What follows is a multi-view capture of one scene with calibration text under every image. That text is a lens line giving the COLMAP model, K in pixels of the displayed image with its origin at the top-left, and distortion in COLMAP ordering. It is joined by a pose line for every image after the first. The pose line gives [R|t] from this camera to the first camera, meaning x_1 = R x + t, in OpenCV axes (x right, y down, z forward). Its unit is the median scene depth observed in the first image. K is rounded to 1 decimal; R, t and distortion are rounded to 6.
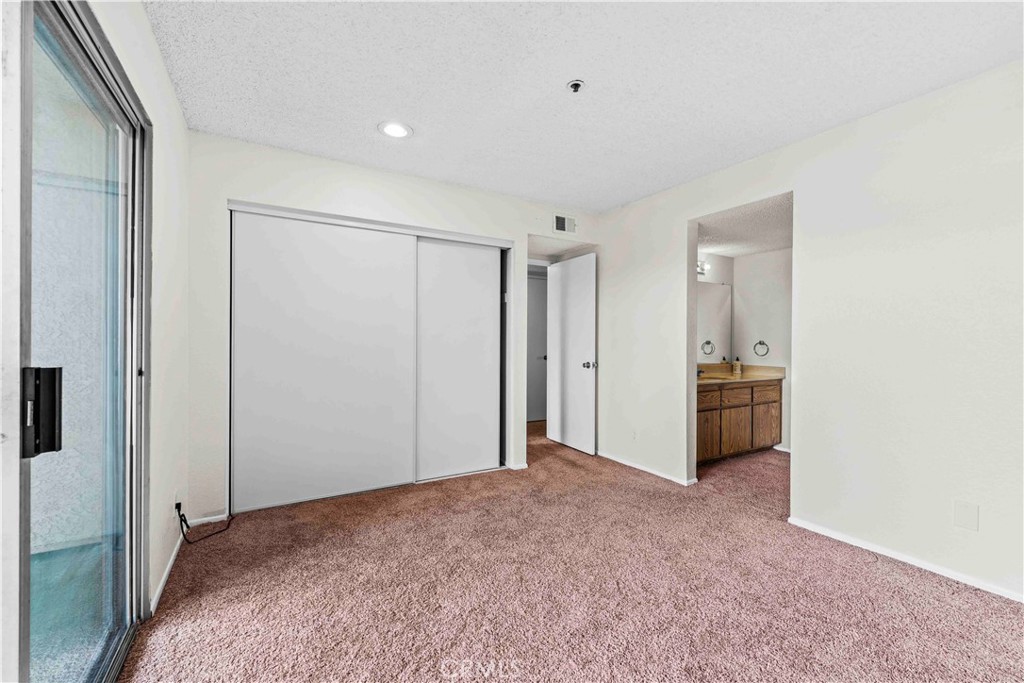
lens RADIAL K [[413.2, 0, 512.0], [0, 413.2, 341.5], [0, 0, 1]] dist [0.000593, 0.000078]
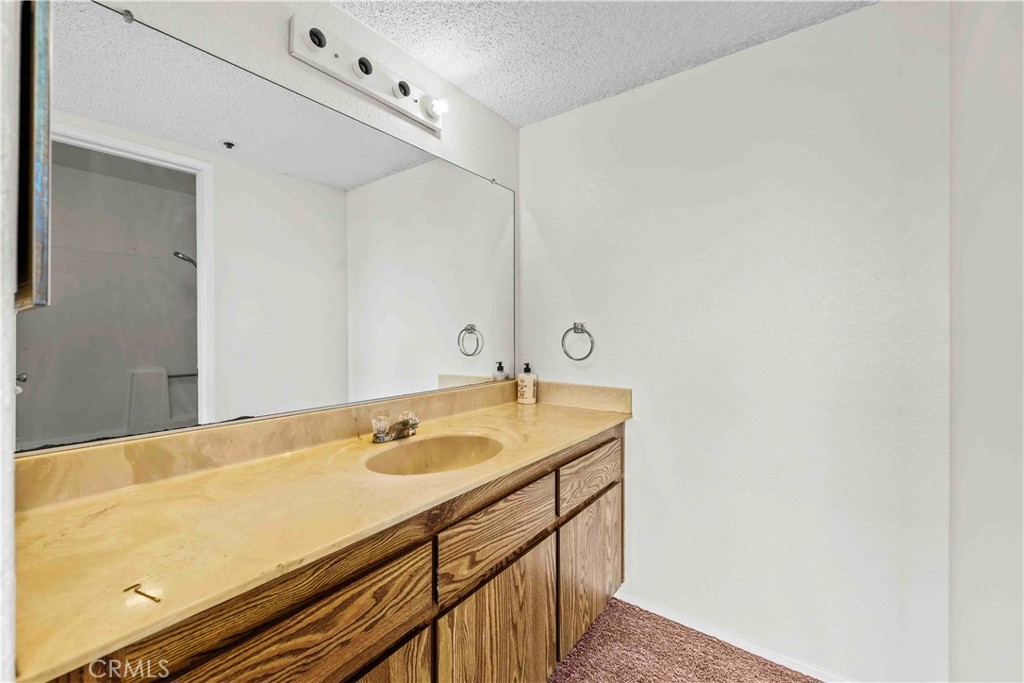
lens RADIAL K [[418.6, 0, 513.1], [0, 418.6, 331.7], [0, 0, 1]] dist [-0.001211, -0.000073]
pose [[0.916605, -0.005732, 0.399752, 0.383943], [0.004510, 0.999982, 0.003998, 0.004660], [-0.399768, -0.001861, 0.916615, 0.654181]]
